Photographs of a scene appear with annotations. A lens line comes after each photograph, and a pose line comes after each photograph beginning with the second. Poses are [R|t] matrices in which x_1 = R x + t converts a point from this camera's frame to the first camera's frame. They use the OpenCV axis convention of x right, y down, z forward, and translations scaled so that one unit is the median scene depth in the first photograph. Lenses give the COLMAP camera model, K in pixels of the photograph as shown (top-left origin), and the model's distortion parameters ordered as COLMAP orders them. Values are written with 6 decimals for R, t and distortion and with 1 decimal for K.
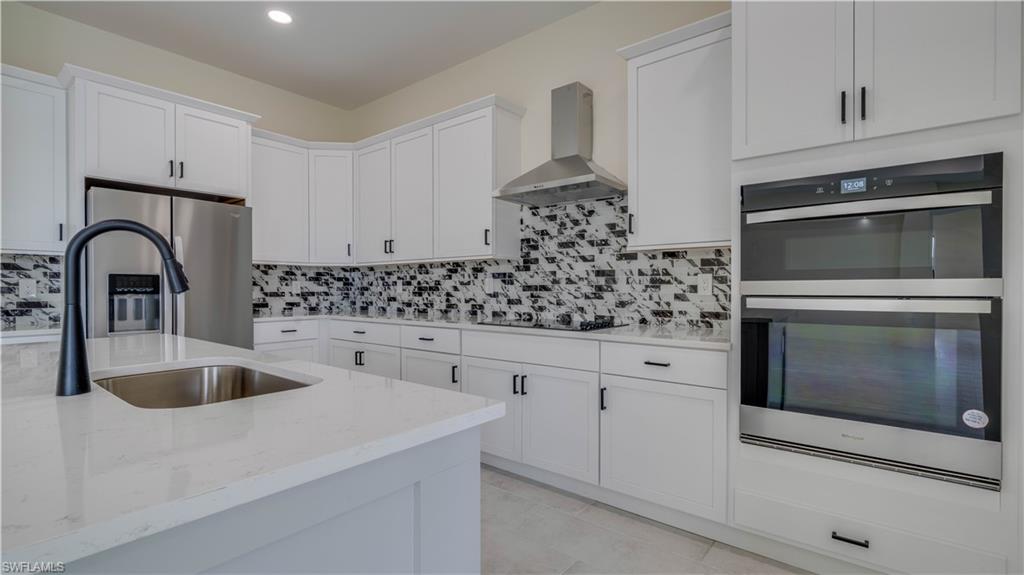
lens RADIAL K [[460.1, 0, 509.9], [0, 460.1, 293.2], [0, 0, 1]] dist [-0.002485, -0.000136]
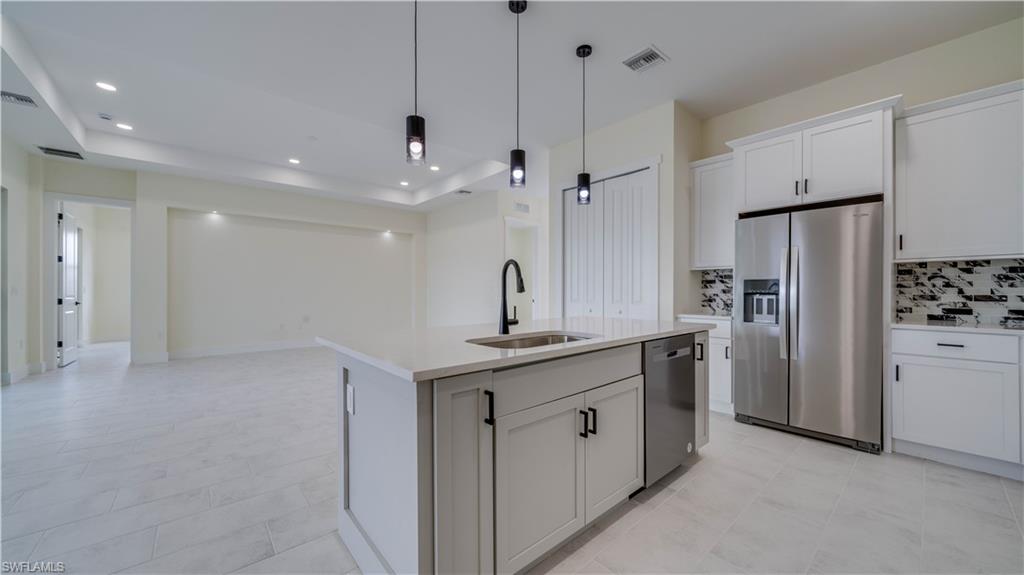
lens RADIAL K [[366.0, 0, 510.0], [0, 366.0, 289.9], [0, 0, 1]] dist [0.000704, -0.000256]
pose [[-0.165788, -0.000228, -0.986161, 0.277622], [-0.010610, 0.999943, 0.001552, -0.004984], [0.986104, 0.010721, -0.165781, 0.395089]]
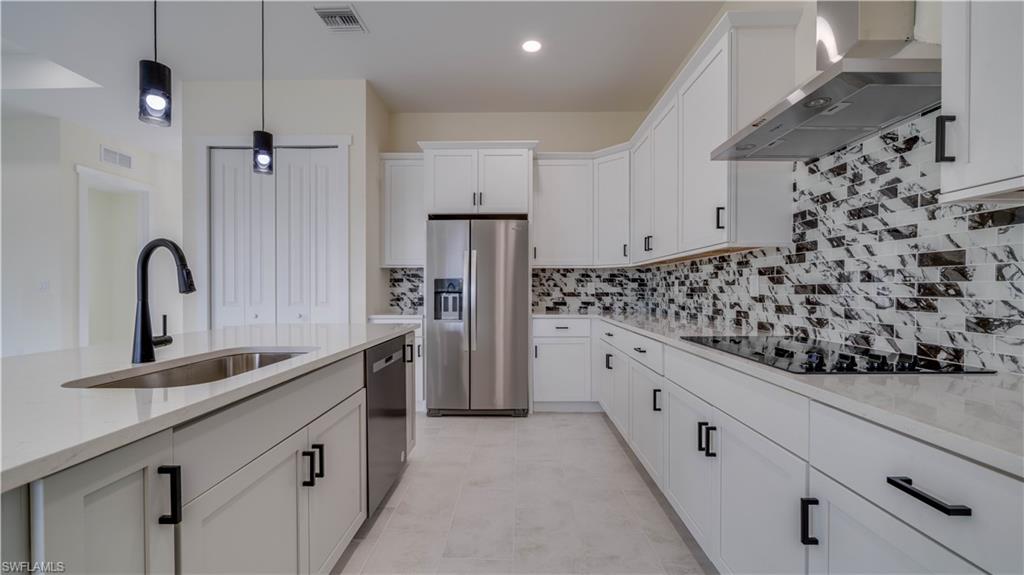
lens RADIAL K [[403.8, 0, 514.9], [0, 403.8, 291.6], [0, 0, 1]] dist [-0.001242, -0.000200]
pose [[0.619017, 0.005479, -0.785359, 0.230283], [-0.008533, 0.999964, 0.000251, -0.004315], [0.785332, 0.006546, 0.619041, 0.336824]]
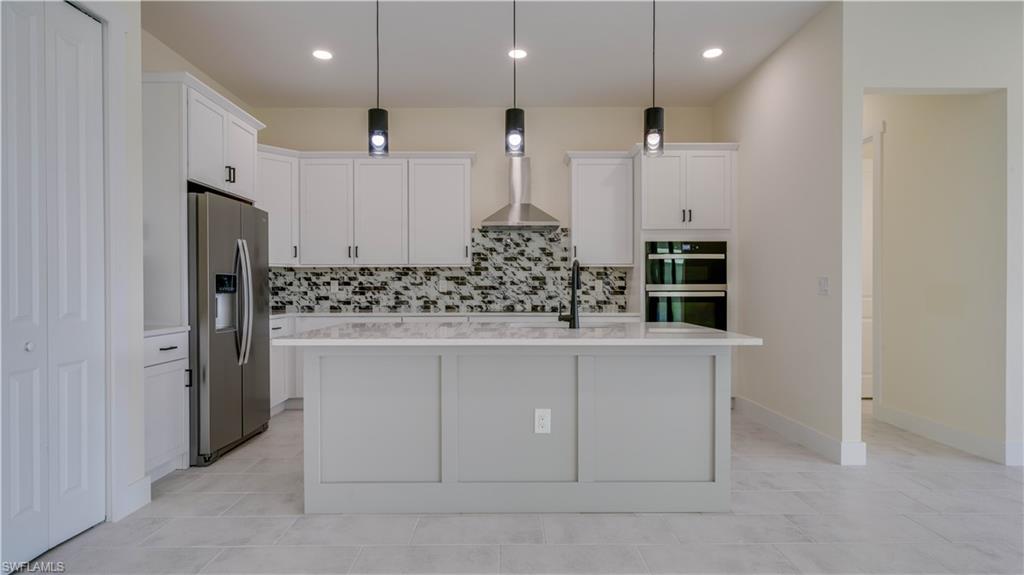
lens RADIAL K [[538.2, 0, 505.1], [0, 538.2, 291.8], [0, 0, 1]] dist [0.003748, 0.000396]
pose [[0.766572, -0.004325, 0.642144, -0.949251], [0.007879, 0.999965, -0.002670, 0.006168], [-0.642110, 0.007107, 0.766580, -0.312255]]
